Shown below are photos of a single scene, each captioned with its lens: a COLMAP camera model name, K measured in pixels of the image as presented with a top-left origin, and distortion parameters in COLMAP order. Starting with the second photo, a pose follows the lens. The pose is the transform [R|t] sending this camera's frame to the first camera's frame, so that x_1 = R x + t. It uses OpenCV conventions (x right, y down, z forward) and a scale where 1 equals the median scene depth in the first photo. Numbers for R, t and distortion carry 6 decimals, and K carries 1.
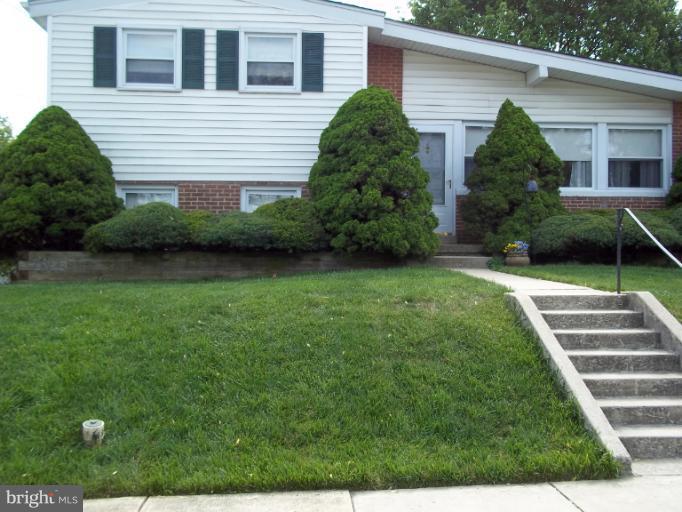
lens RADIAL K [[725.2, 0, 350.4], [0, 725.2, 255.0], [0, 0, 1]] dist [0.000302, 0.049817]
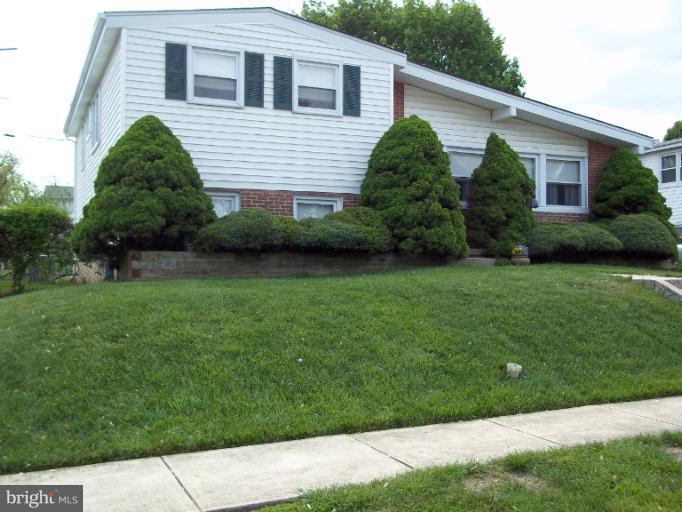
lens RADIAL K [[725.2, 0, 350.4], [0, 725.2, 255.0], [0, 0, 1]] dist [0.000302, 0.049817]
pose [[0.942521, 0.003594, 0.334128, -0.452480], [0.001238, 0.999898, -0.014247, 0.014235], [-0.334145, 0.013842, 0.942420, -0.093122]]
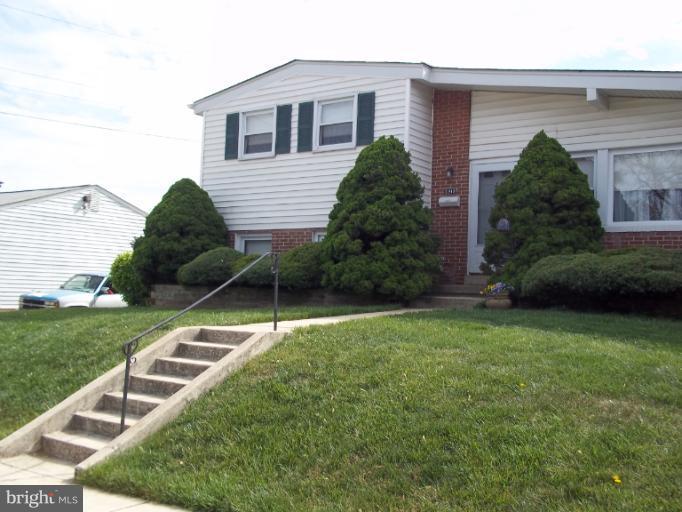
lens RADIAL K [[725.2, 0, 350.4], [0, 725.2, 255.0], [0, 0, 1]] dist [0.000302, 0.049817]
pose [[0.776975, -0.008691, -0.629471, 0.643289], [-0.023222, 0.998828, -0.042455, -0.010256], [0.629103, 0.047604, 0.775863, 0.135885]]
